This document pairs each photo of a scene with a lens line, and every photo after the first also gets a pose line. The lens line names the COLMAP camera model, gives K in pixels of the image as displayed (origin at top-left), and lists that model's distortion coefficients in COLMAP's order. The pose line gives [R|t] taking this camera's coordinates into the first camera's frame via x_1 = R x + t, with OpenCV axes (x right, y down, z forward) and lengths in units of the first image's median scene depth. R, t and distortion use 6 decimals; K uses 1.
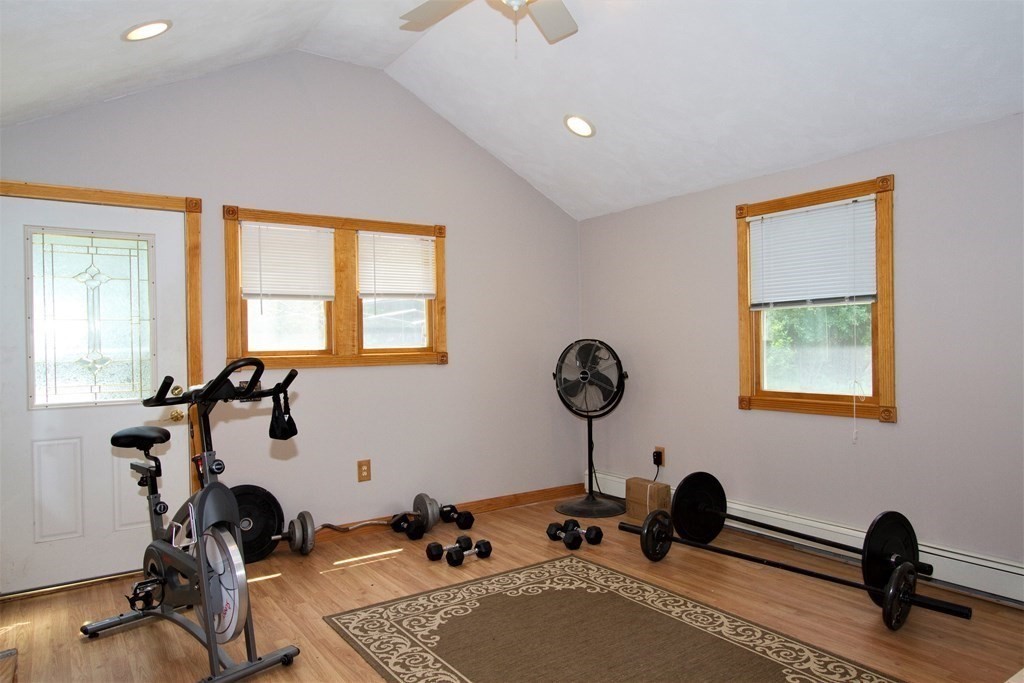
lens RADIAL K [[676.4, 0, 512.0], [0, 676.4, 341.5], [0, 0, 1]] dist [-0.007083, -0.000788]
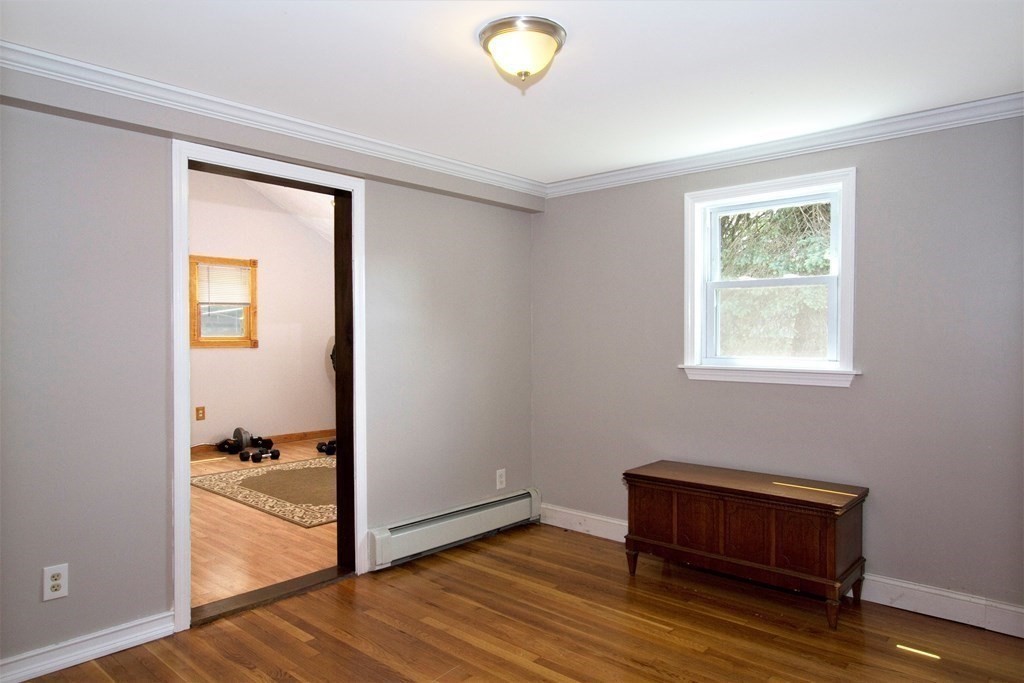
lens RADIAL K [[676.4, 0, 512.0], [0, 676.4, 341.5], [0, 0, 1]] dist [-0.007083, -0.000788]
pose [[0.974946, 0.013765, 0.222014, 0.141041], [-0.015217, 0.999873, 0.004829, 0.002293], [-0.221919, -0.008086, 0.975032, -0.710436]]
